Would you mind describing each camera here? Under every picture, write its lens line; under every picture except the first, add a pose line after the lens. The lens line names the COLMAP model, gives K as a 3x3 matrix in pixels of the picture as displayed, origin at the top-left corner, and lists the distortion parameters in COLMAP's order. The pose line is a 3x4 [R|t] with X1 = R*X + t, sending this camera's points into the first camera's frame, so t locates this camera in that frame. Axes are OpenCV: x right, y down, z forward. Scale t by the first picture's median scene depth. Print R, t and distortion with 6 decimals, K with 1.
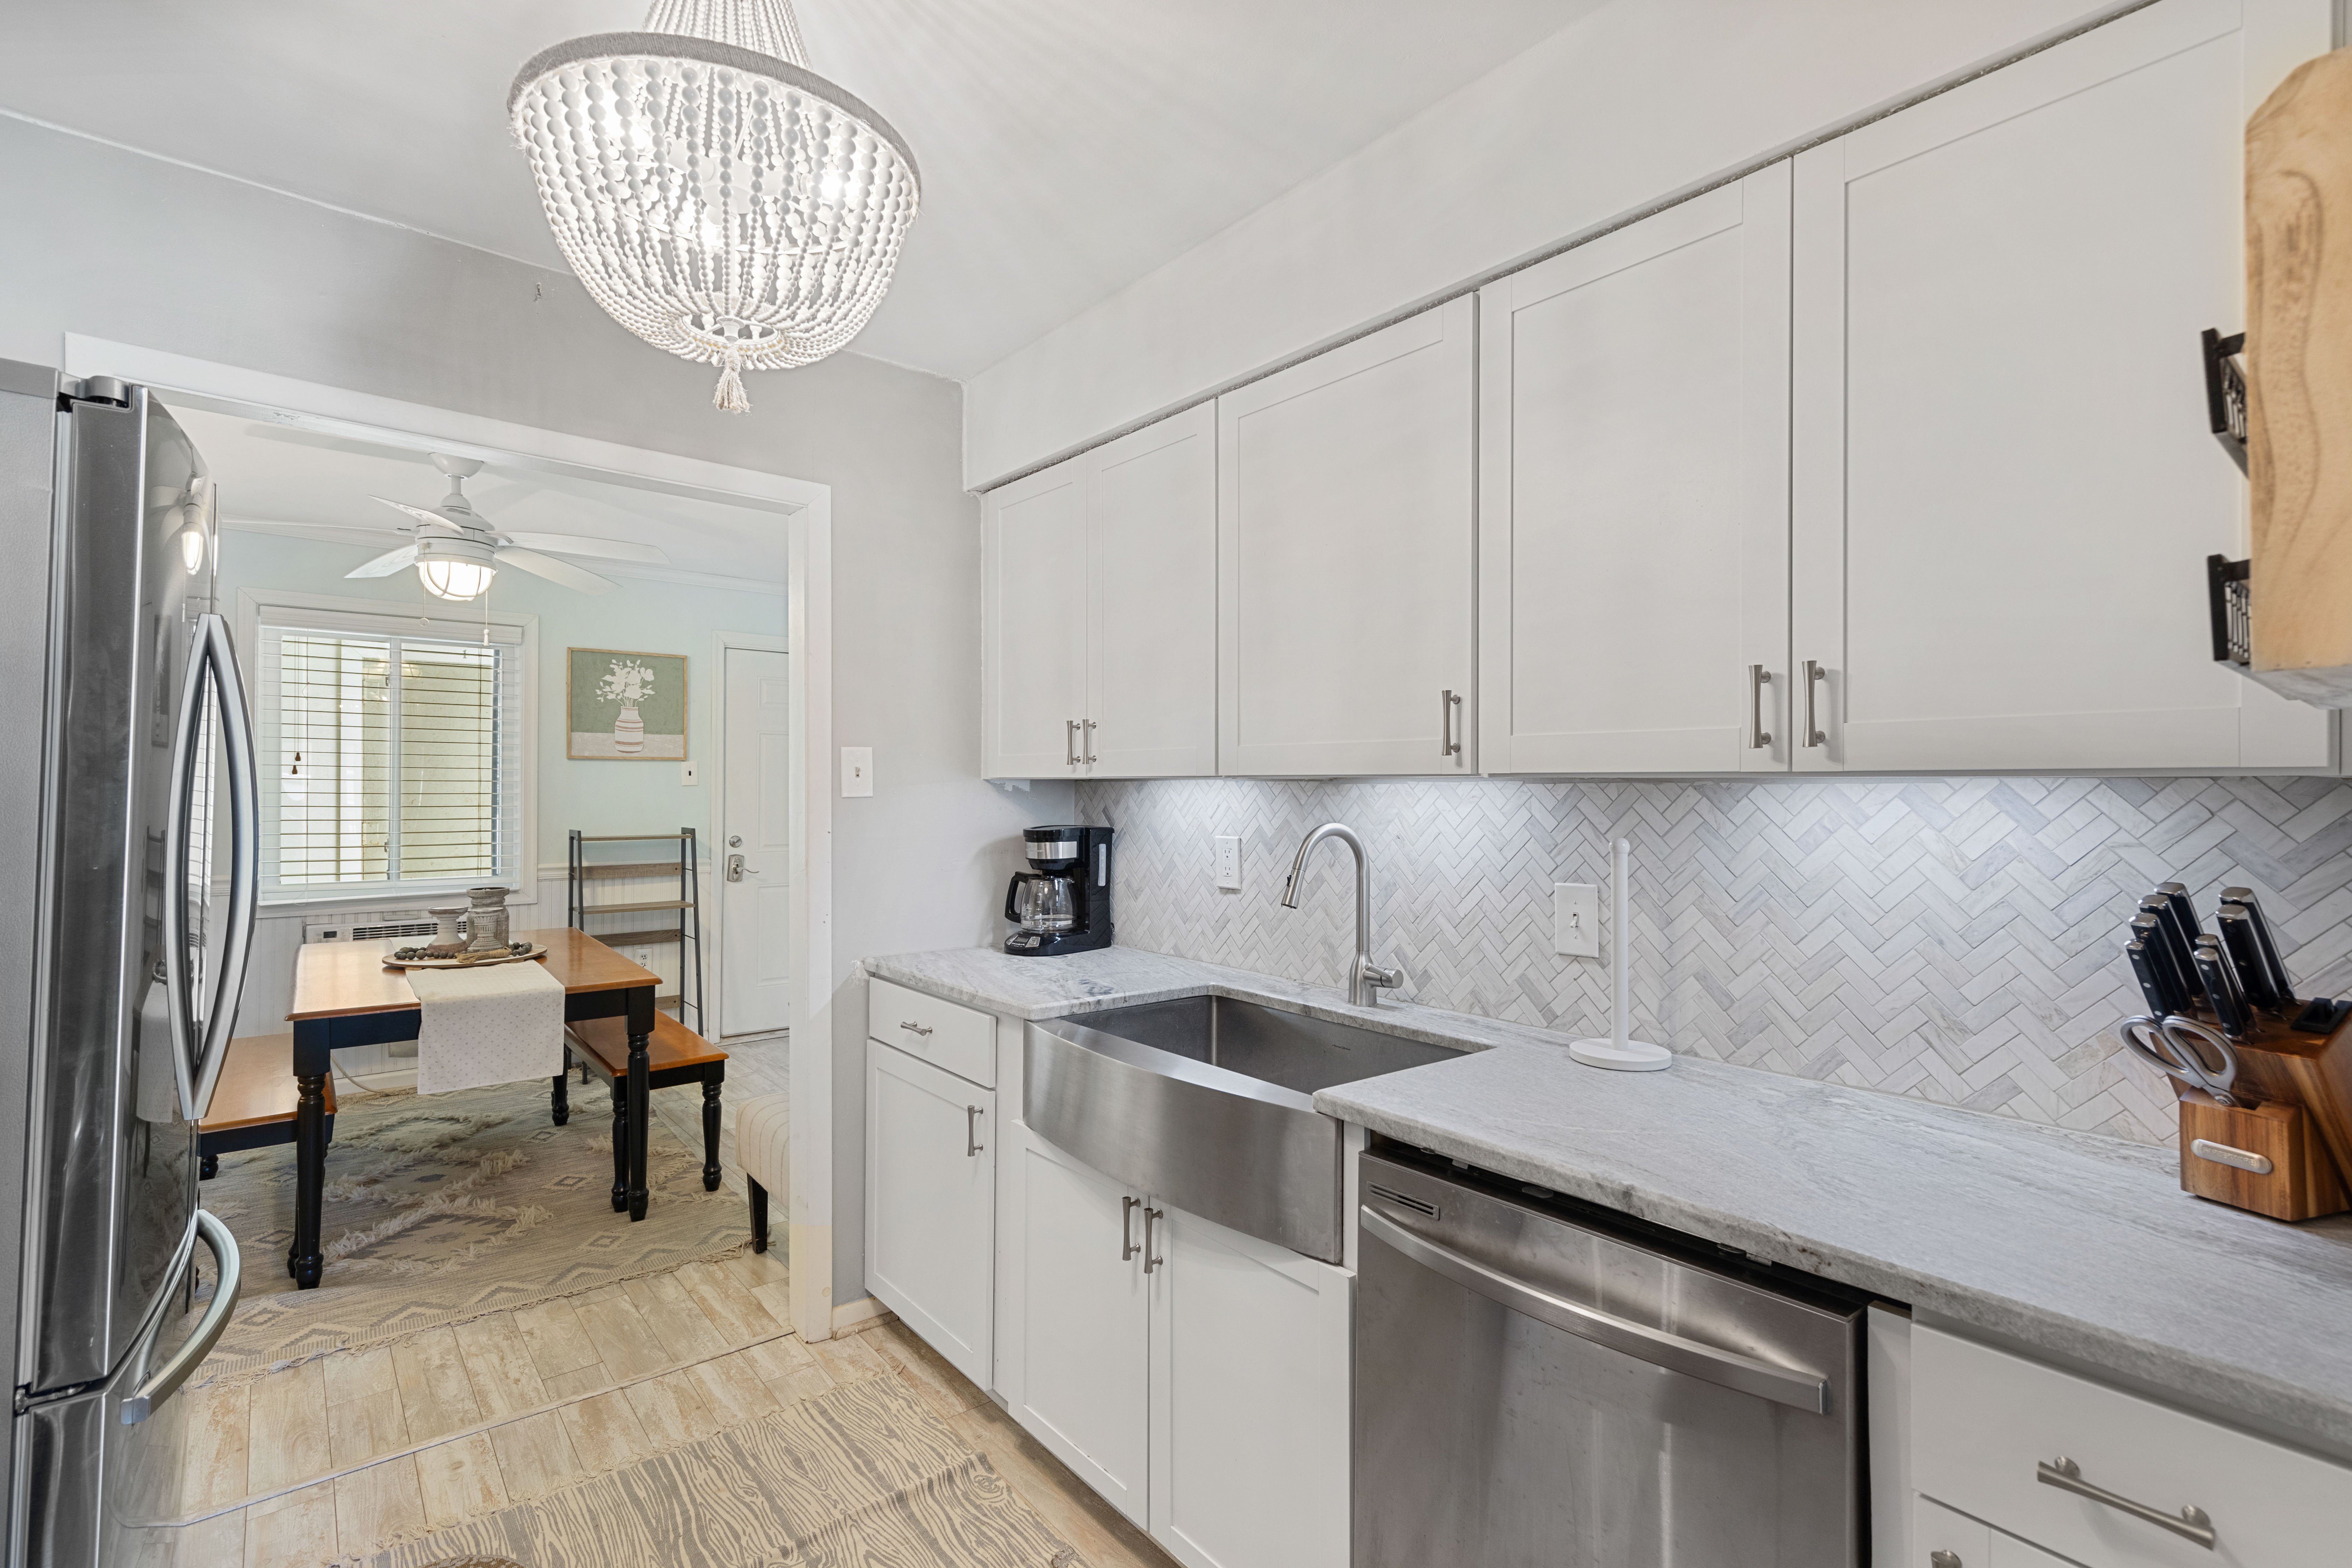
lens RADIAL K [[1086.9, 0, 1184.2], [0, 1086.9, 778.2], [0, 0, 1]] dist [0.012741, -0.002975]
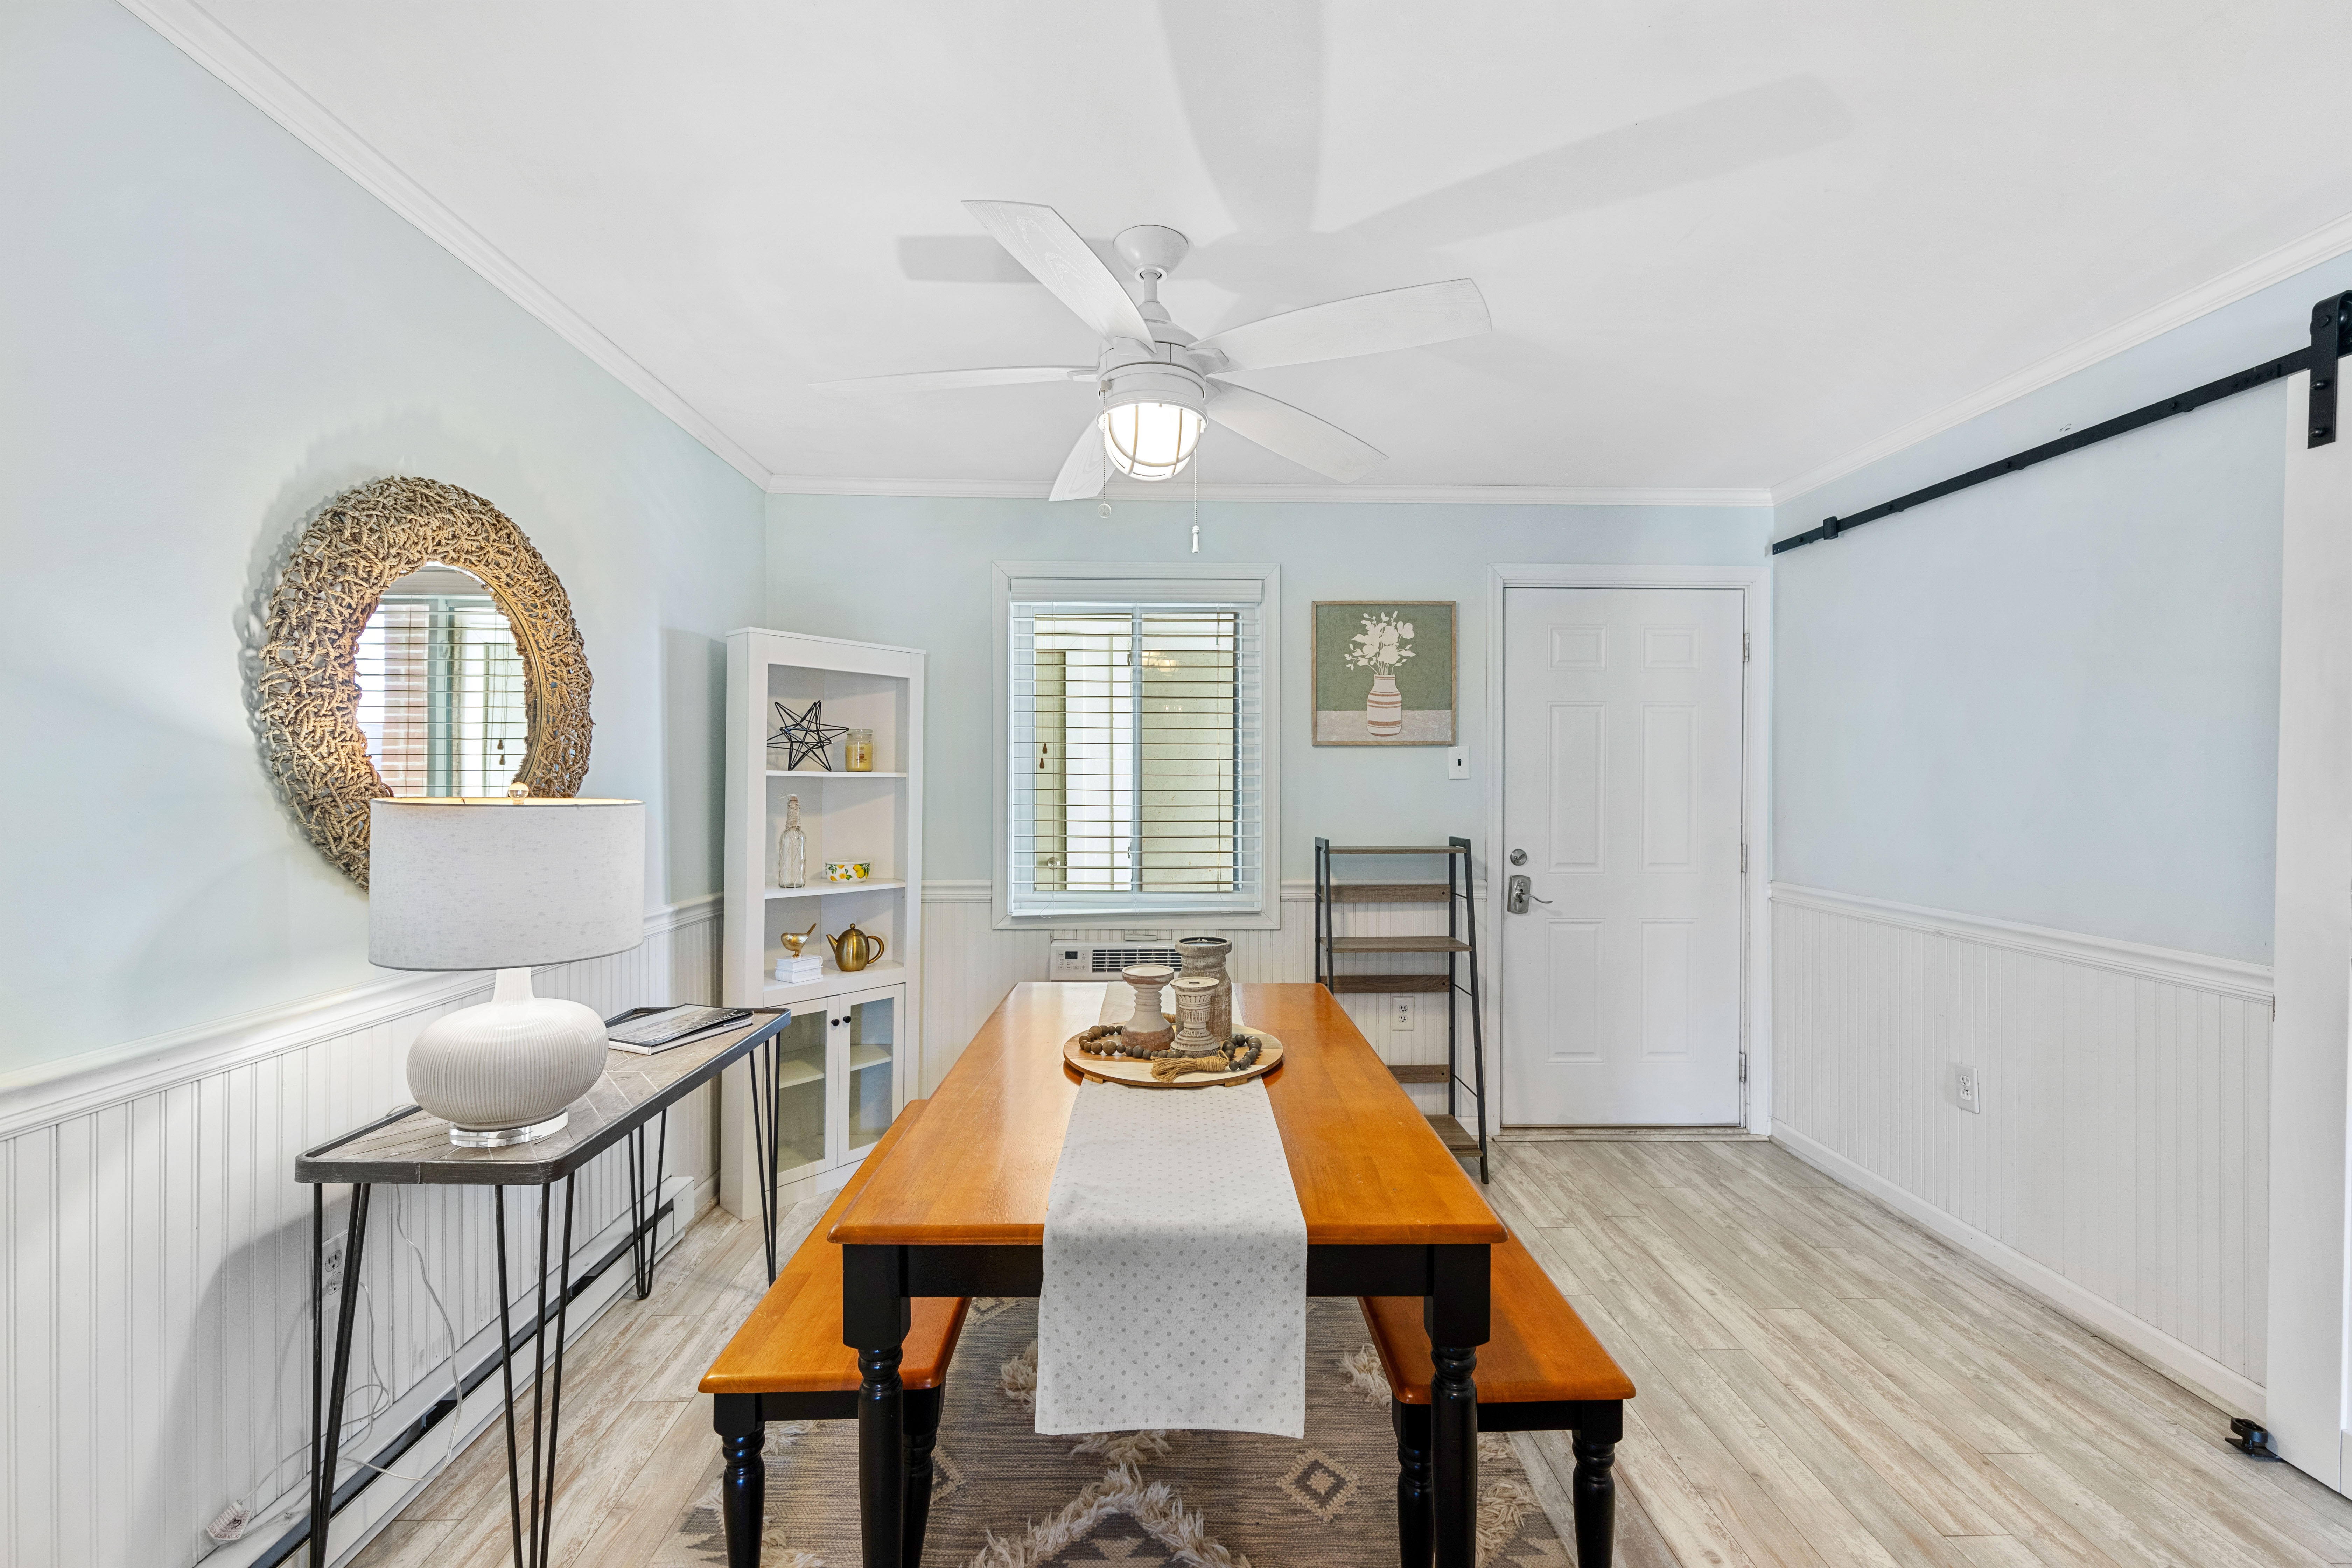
lens RADIAL K [[958.8, 0, 1189.3], [0, 958.8, 786.1], [0, 0, 1]] dist [0.009829, -0.000208]
pose [[0.798664, 0.000127, -0.601777, -0.412379], [0.007449, 0.999921, 0.010096, 0.006608], [0.601731, -0.012546, 0.798600, 0.736431]]
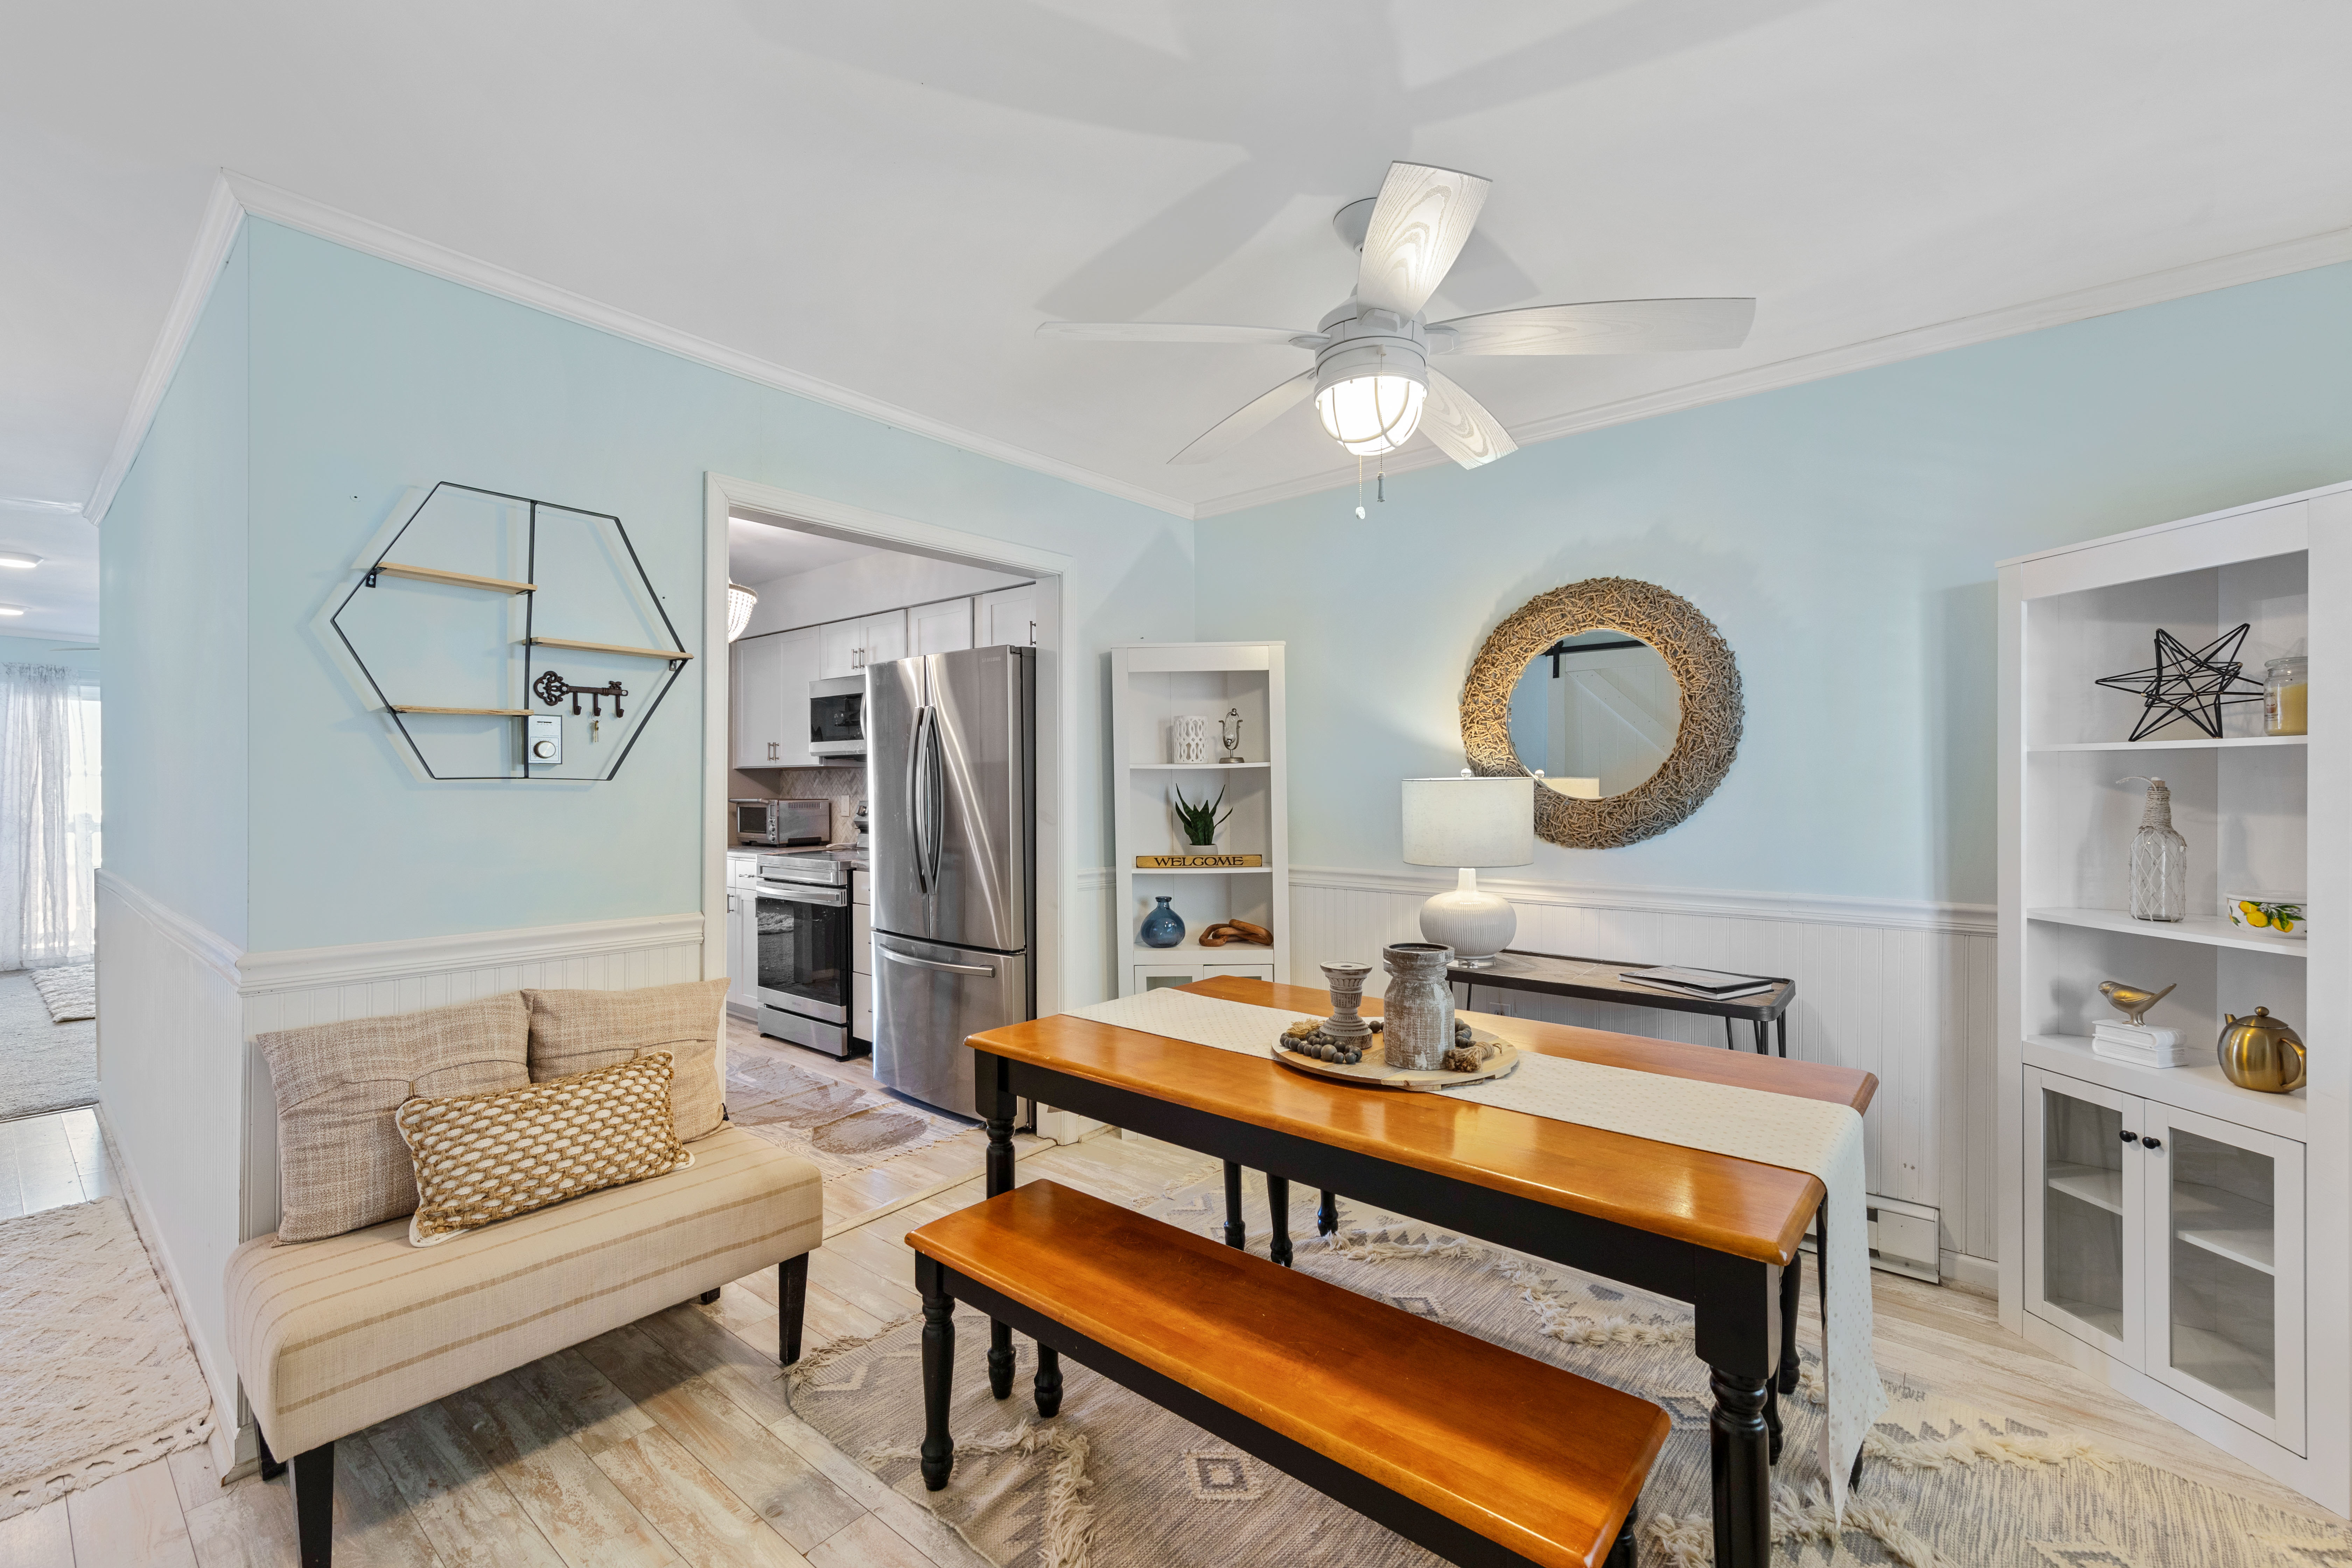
lens RADIAL K [[975.2, 0, 1191.5], [0, 975.2, 787.5], [0, 0, 1]] dist [0.011749, -0.000618]
pose [[-0.978593, -0.001605, -0.205800, -0.581036], [0.000316, 0.999957, -0.009302, 0.038332], [0.205806, -0.009168, -0.978550, 1.931480]]
